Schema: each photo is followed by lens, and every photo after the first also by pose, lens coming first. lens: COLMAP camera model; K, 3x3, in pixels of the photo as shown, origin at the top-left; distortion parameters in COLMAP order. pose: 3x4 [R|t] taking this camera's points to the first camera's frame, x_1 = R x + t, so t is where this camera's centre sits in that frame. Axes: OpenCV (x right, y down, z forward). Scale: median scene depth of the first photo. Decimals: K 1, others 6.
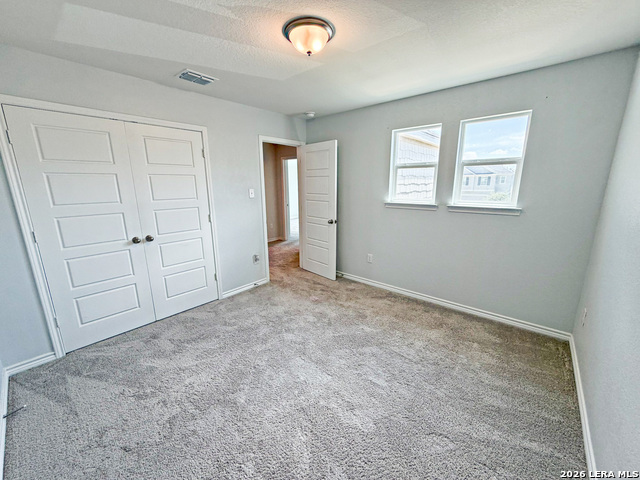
lens RADIAL K [[256.5, 0, 318.5], [0, 256.5, 240.3], [0, 0, 1]] dist [0.000695, 0.000029]
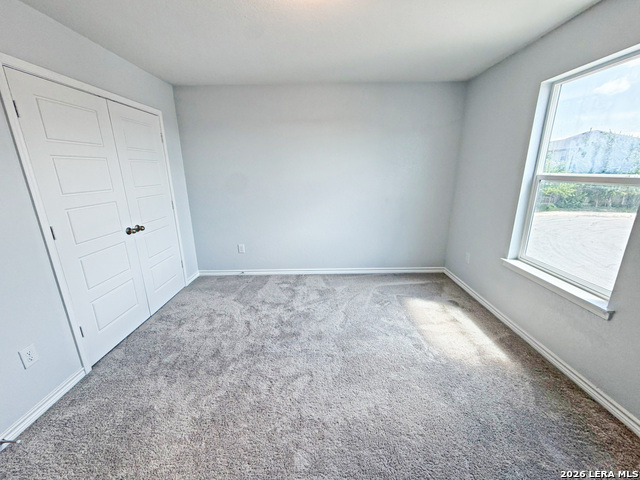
lens RADIAL K [[256.5, 0, 318.5], [0, 256.5, 240.3], [0, 0, 1]] dist [0.000695, 0.000029]
pose [[0.746540, -0.178331, 0.640996, -0.868866], [0.157319, 0.983404, 0.090369, 0.062369], [-0.646474, 0.033377, 0.762205, -0.163928]]
